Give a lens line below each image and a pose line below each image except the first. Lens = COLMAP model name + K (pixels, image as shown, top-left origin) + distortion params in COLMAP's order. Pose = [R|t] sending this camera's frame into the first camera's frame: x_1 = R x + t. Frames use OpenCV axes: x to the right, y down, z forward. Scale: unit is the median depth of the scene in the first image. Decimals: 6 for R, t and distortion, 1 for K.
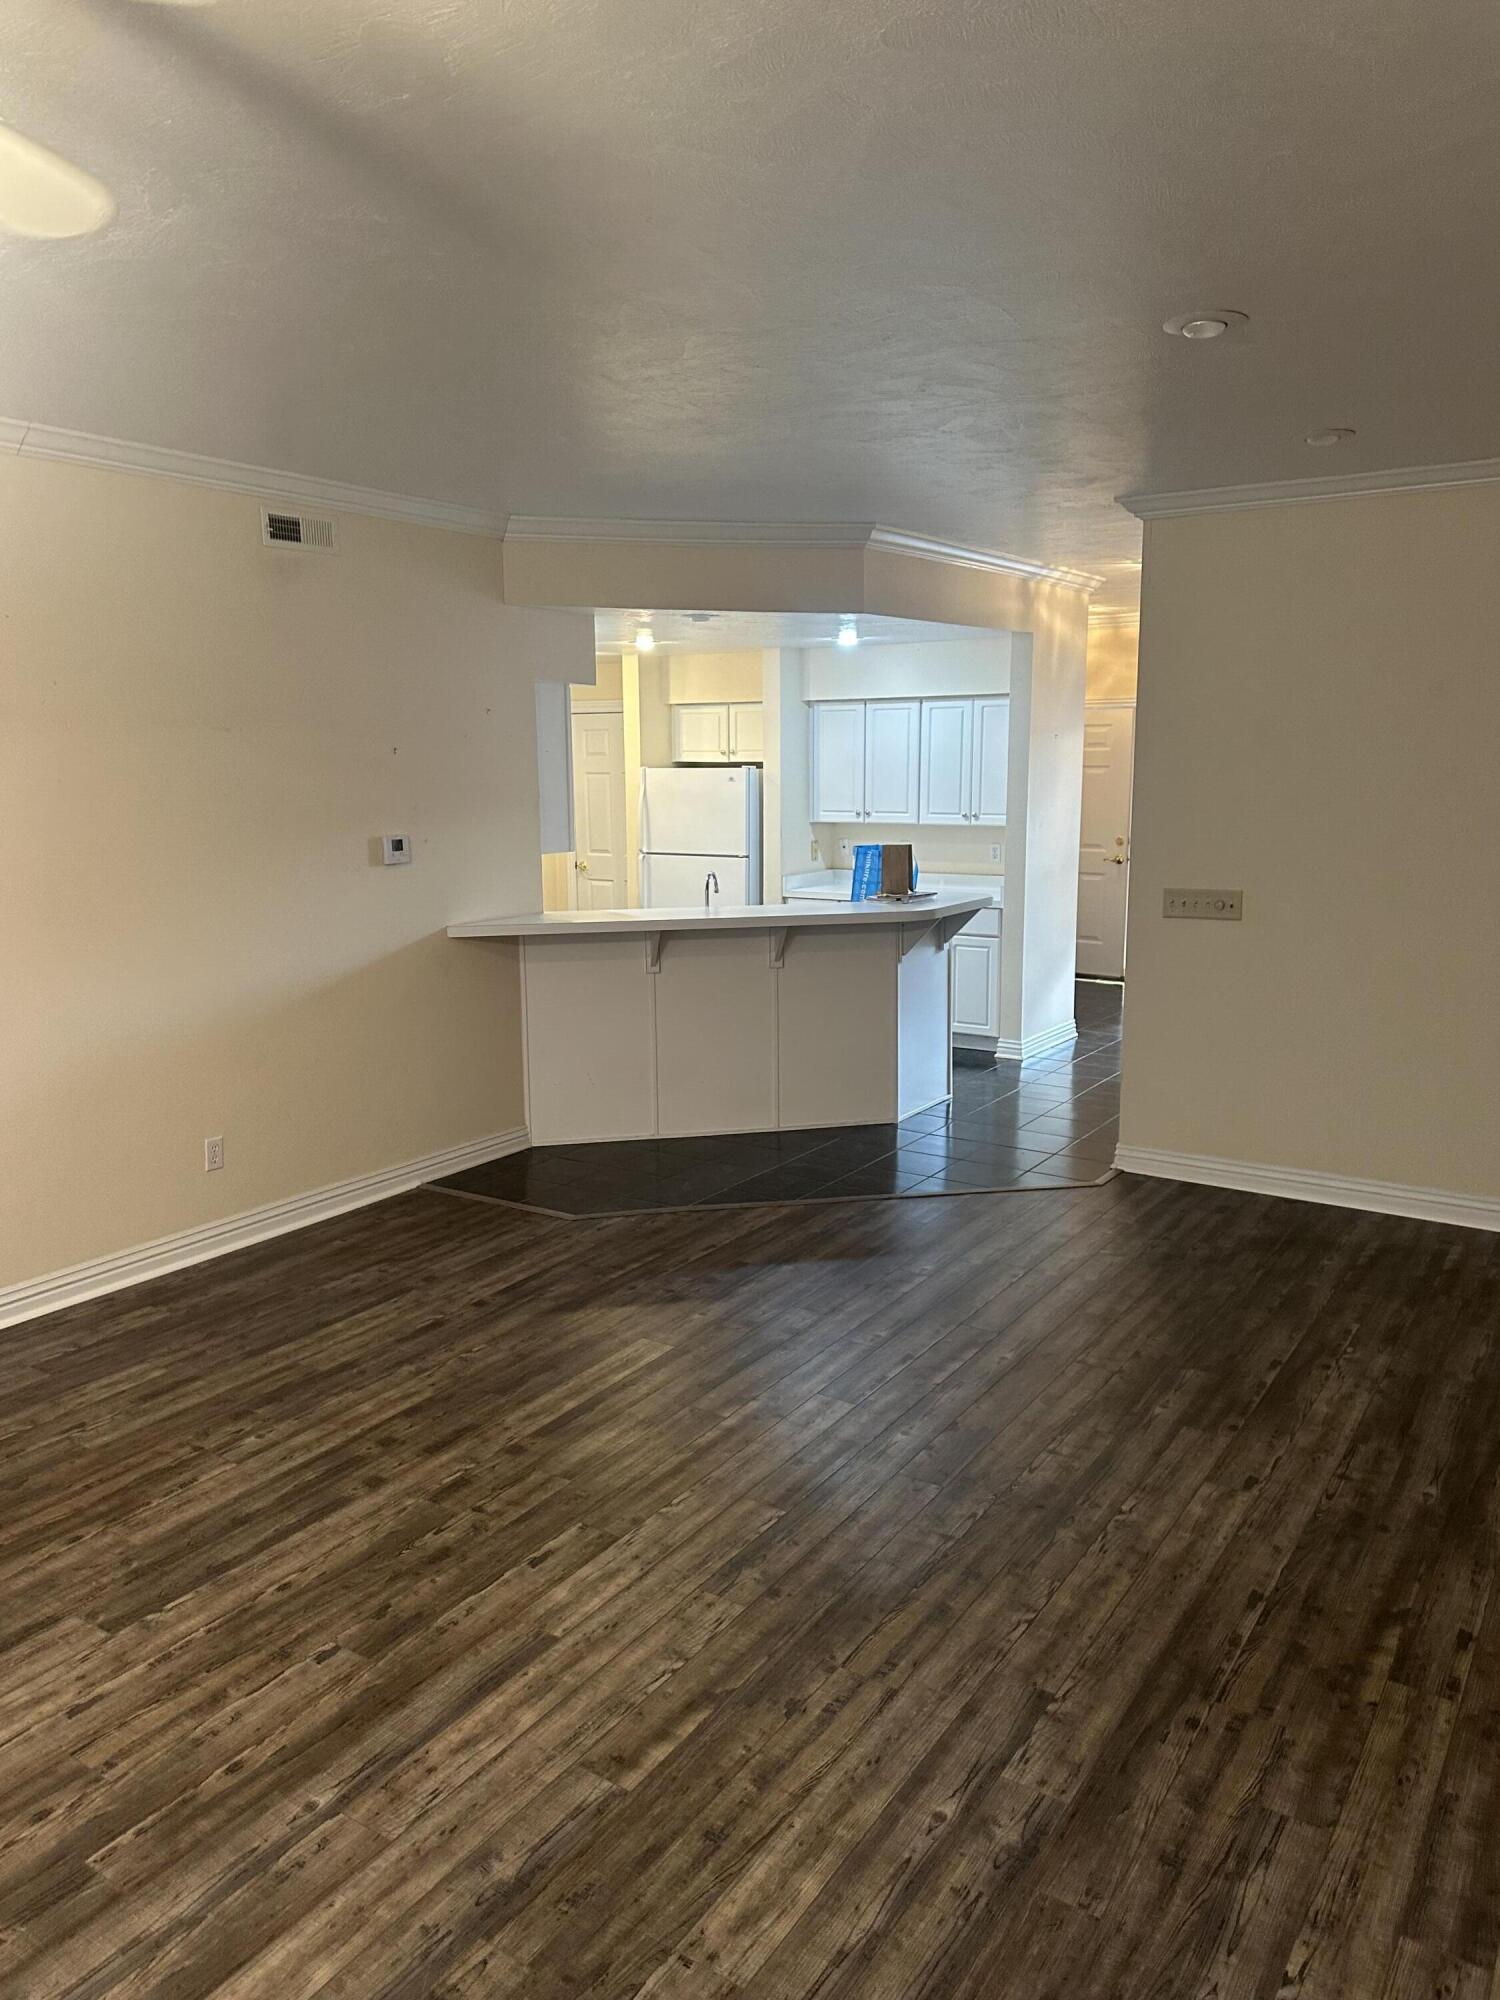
lens RADIAL K [[1417.1, 0, 746.0], [0, 1417.1, 998.7], [0, 0, 1]] dist [0.017922, -0.028668]
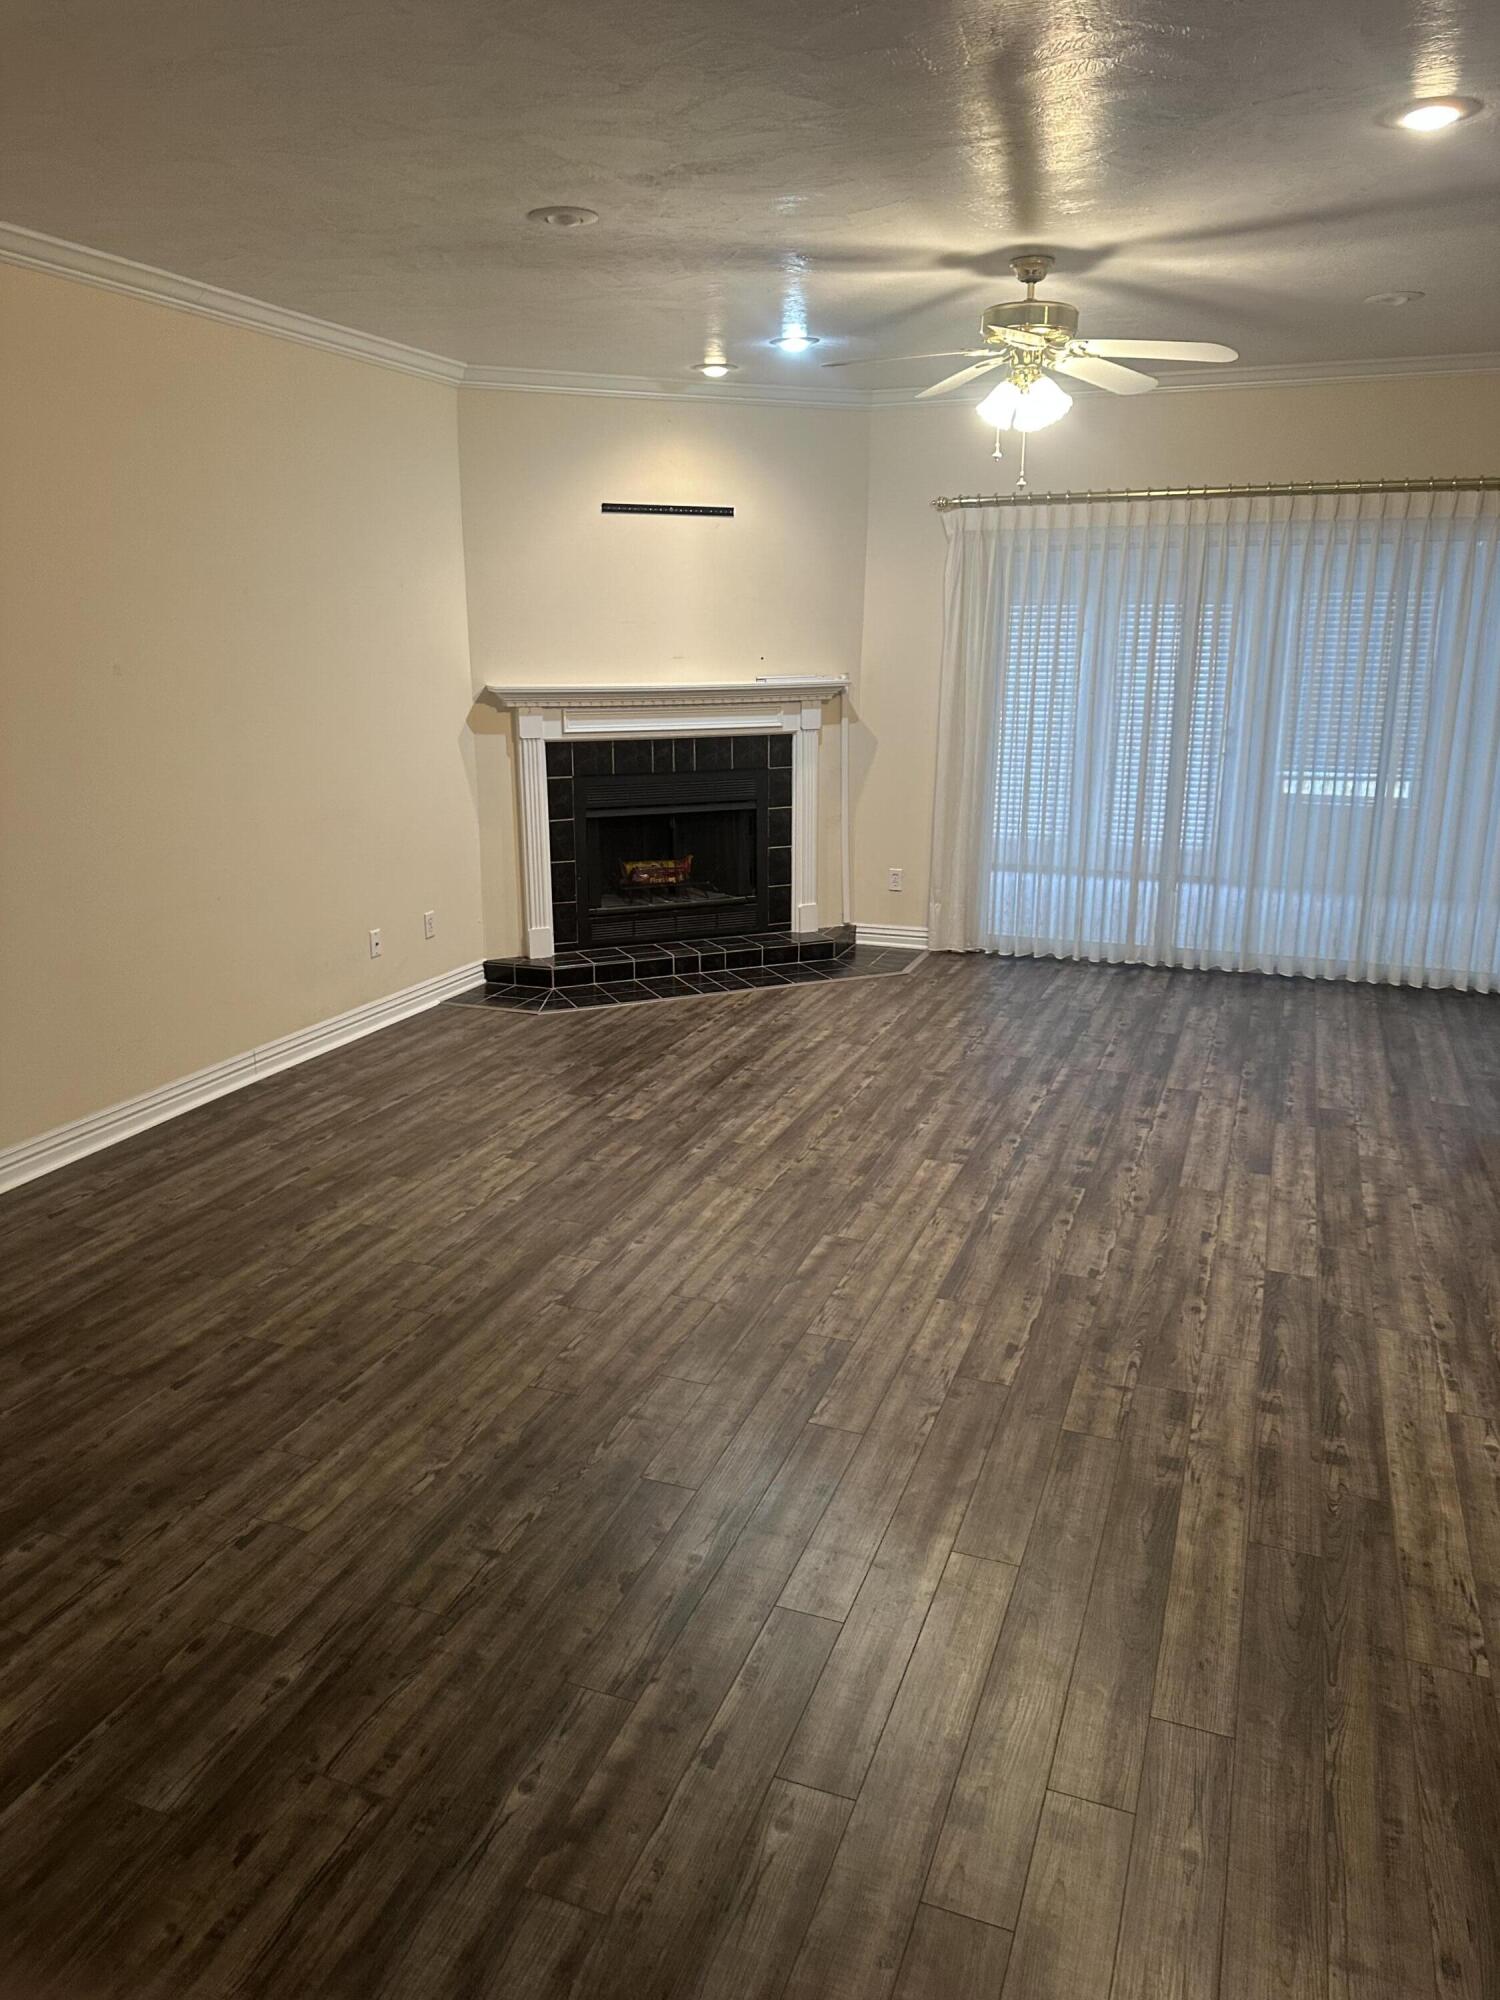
lens RADIAL K [[1417.1, 0, 753.9], [0, 1417.1, 999.5], [0, 0, 1]] dist [0.017922, -0.028668]
pose [[-0.974919, 0.064546, -0.212996, 0.275824], [-0.029584, 0.910946, 0.411464, -0.304379], [0.220586, 0.407445, -0.886189, 1.937234]]
